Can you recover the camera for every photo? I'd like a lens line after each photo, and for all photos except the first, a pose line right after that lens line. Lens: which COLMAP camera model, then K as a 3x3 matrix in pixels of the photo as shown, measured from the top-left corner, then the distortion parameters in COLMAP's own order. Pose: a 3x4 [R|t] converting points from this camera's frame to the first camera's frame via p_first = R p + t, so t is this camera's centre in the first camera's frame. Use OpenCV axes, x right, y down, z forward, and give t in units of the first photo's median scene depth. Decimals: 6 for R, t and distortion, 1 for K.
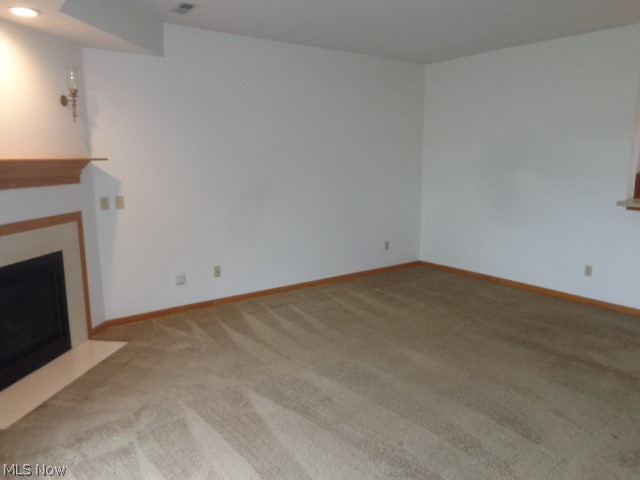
lens RADIAL K [[486.5, 0, 319.9], [0, 486.5, 236.6], [0, 0, 1]] dist [-0.007760, 0.026607]
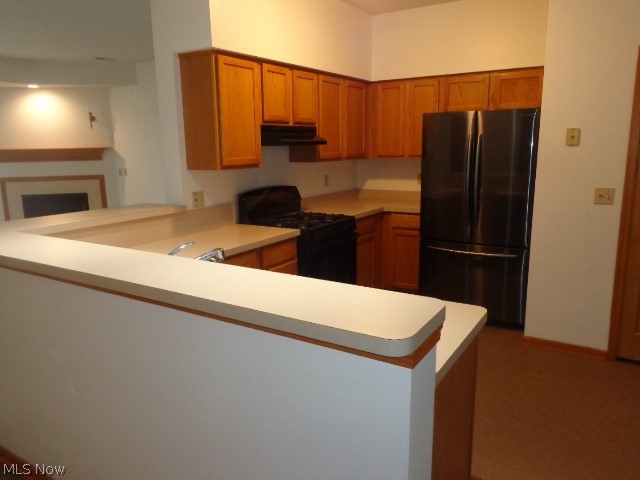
lens RADIAL K [[486.5, 0, 321.0], [0, 486.5, 235.8], [0, 0, 1]] dist [-0.007760, 0.026607]
pose [[0.366580, 0.180511, -0.912708, 1.589502], [-0.139056, 0.980609, 0.138090, -0.196443], [0.919936, 0.076297, 0.384573, 1.045044]]
